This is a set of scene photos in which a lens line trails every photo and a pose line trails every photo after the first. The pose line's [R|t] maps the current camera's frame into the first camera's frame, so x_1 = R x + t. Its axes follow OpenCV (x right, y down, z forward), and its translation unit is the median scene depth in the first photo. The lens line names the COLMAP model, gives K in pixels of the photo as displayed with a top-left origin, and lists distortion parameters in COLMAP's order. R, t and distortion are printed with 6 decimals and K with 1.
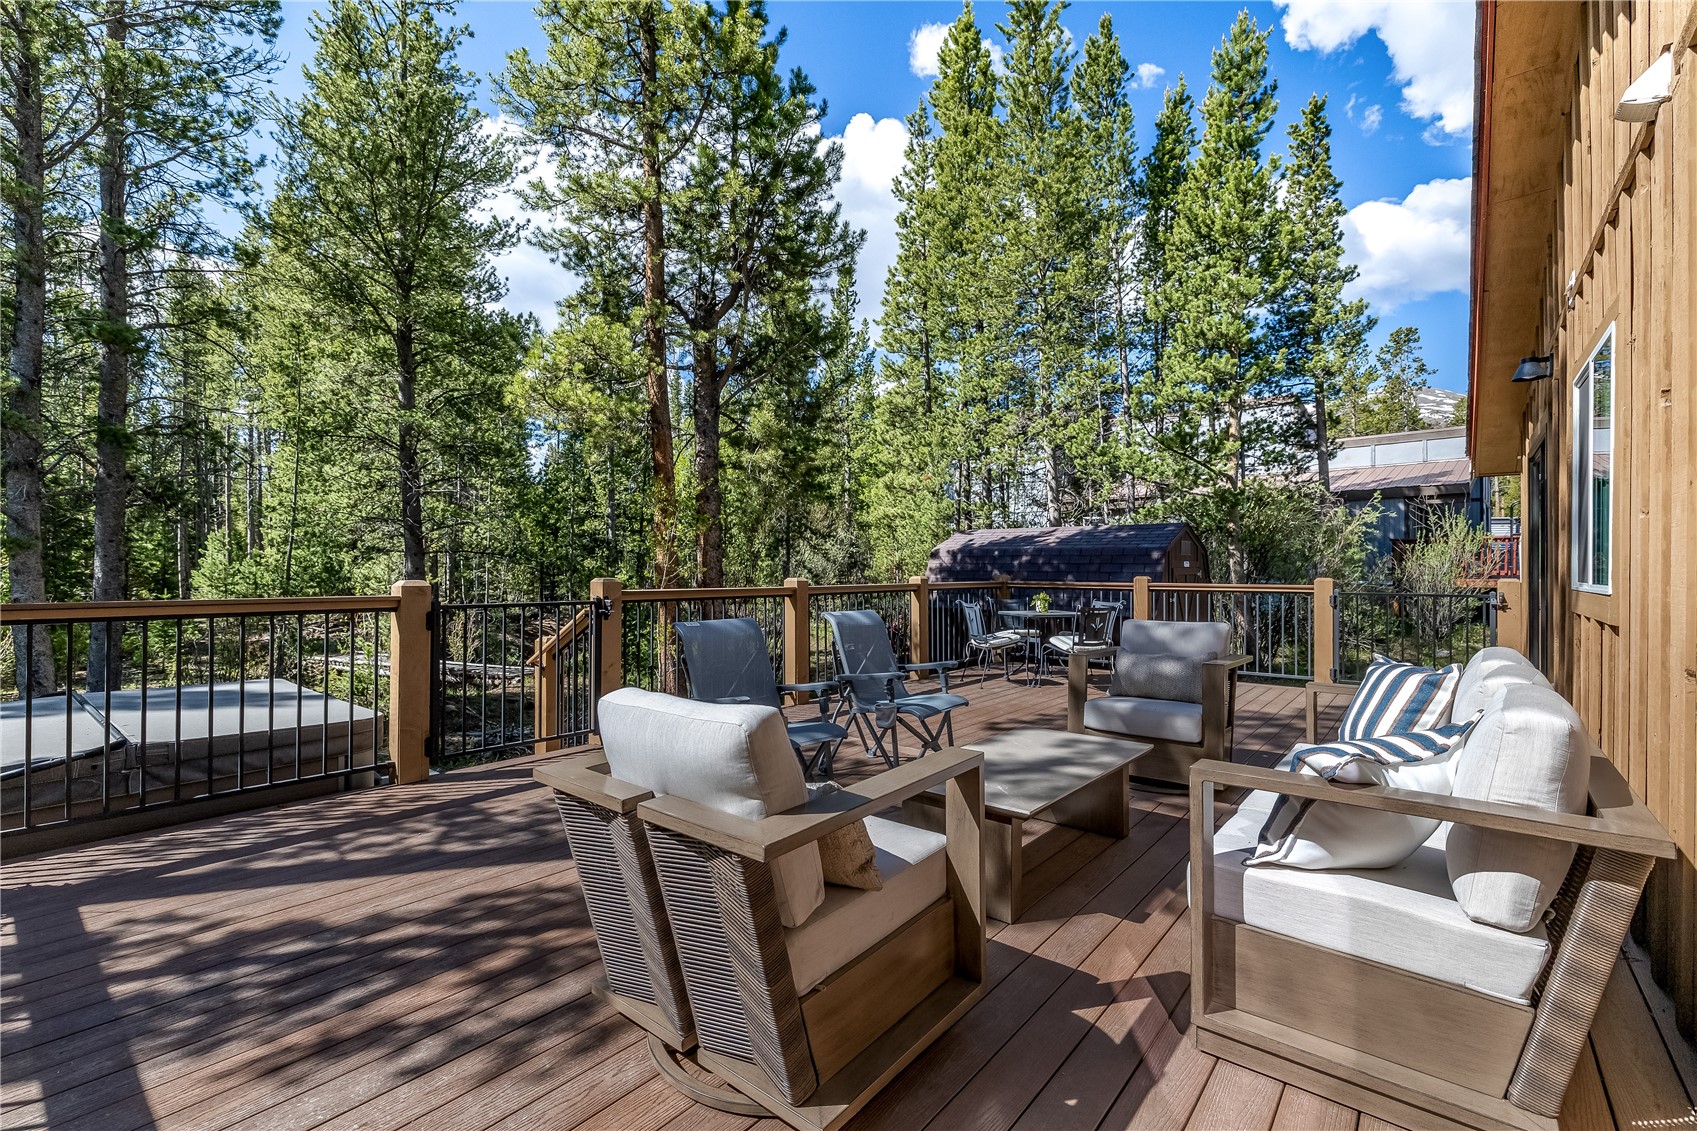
lens RADIAL K [[730.5, 0, 857.5], [0, 730.5, 568.8], [0, 0, 1]] dist [0.000601, -0.000156]
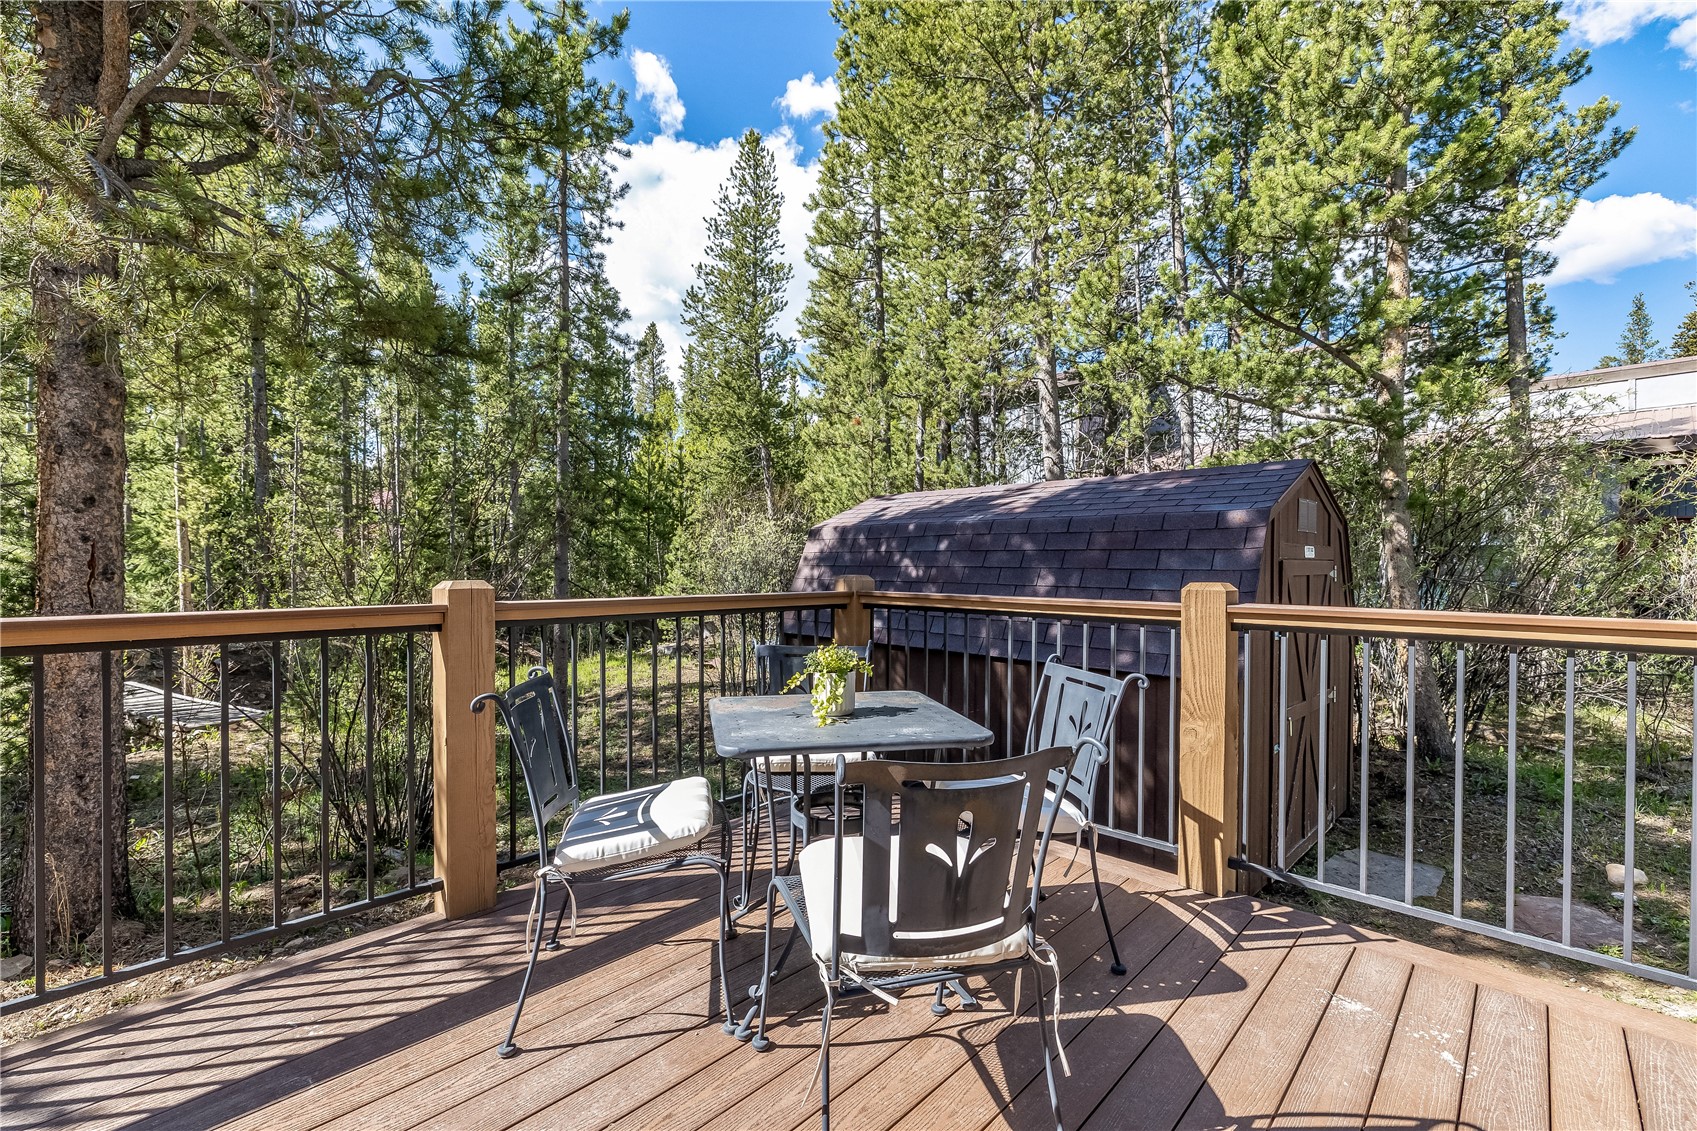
lens RADIAL K [[730.5, 0, 837.3], [0, 730.5, 567.0], [0, 0, 1]] dist [0.000601, -0.000156]
pose [[0.995422, 0.005073, -0.095439, 0.175651], [-0.004472, 0.999969, 0.006504, 0.002732], [0.095469, -0.006047, 0.995414, 0.453266]]
